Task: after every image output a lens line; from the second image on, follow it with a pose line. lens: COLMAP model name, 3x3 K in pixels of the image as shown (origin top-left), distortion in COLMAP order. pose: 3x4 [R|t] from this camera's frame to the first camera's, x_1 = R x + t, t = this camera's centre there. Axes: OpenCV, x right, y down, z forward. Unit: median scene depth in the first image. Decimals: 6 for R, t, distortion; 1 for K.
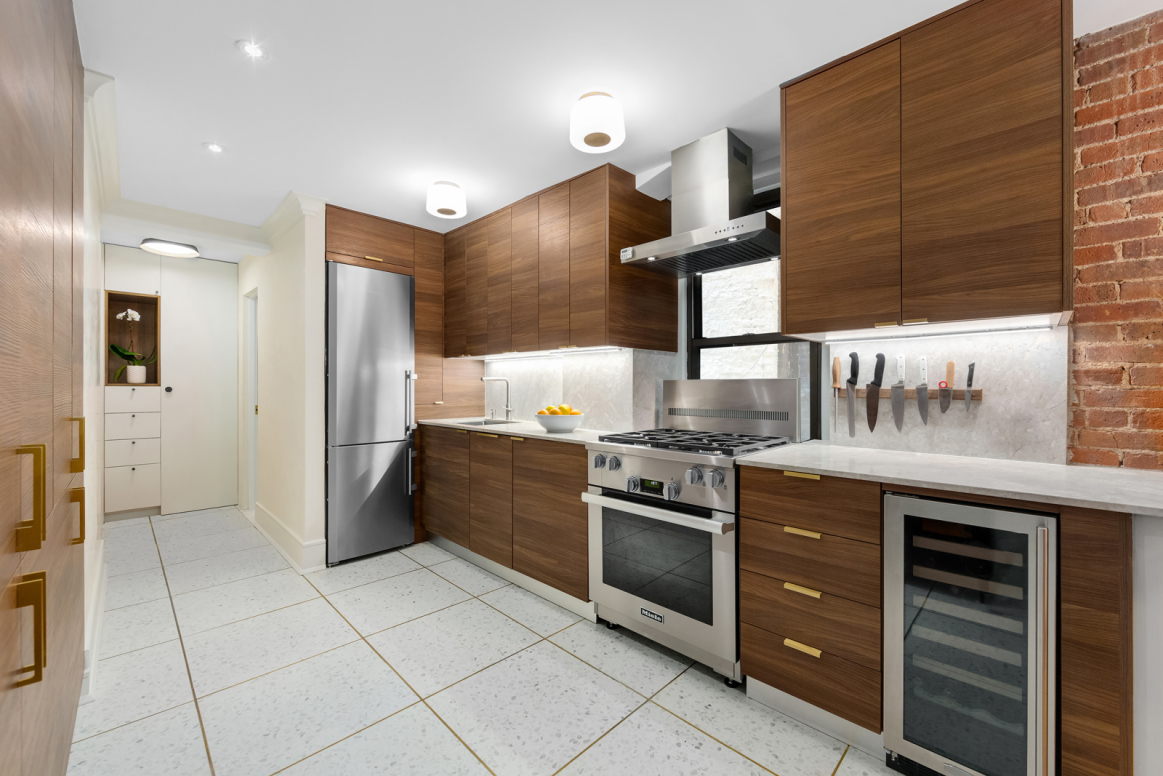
lens RADIAL K [[465.8, 0, 588.2], [0, 465.8, 383.7], [0, 0, 1]] dist [-0.011799, 0.001635]
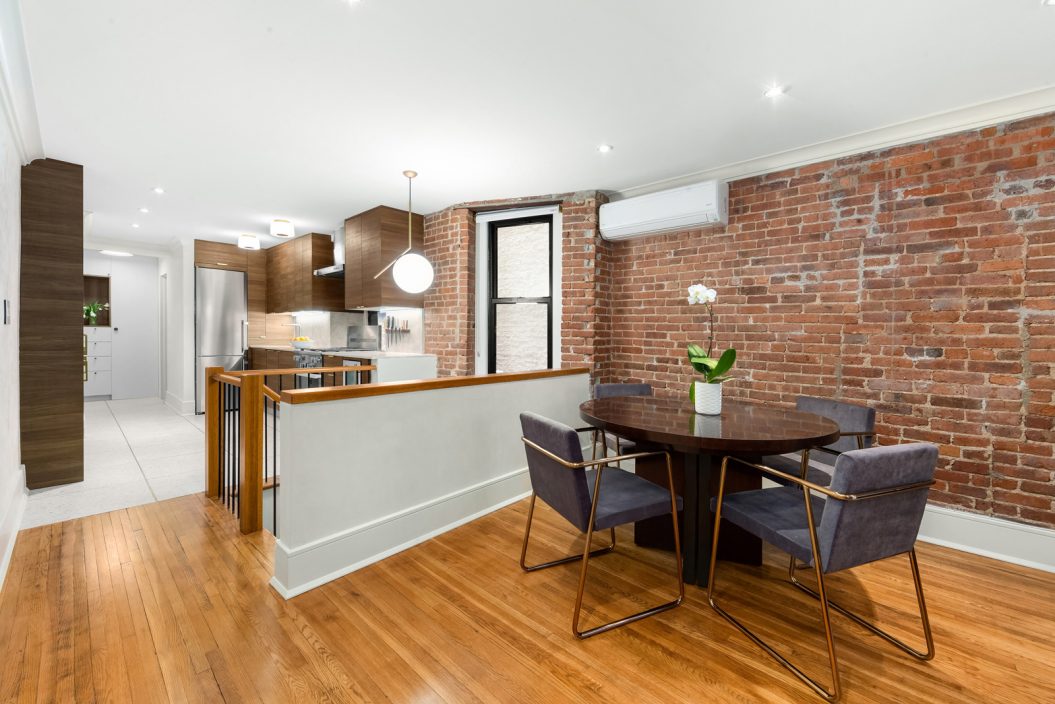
lens RADIAL K [[422.5, 0, 544.5], [0, 422.5, 345.8], [0, 0, 1]] dist [-0.011799, 0.001635]
pose [[0.998283, 0.012197, 0.057294, 0.824029], [-0.013621, 0.999606, 0.024530, 0.020453], [-0.056972, -0.025268, 0.998056, -0.894587]]
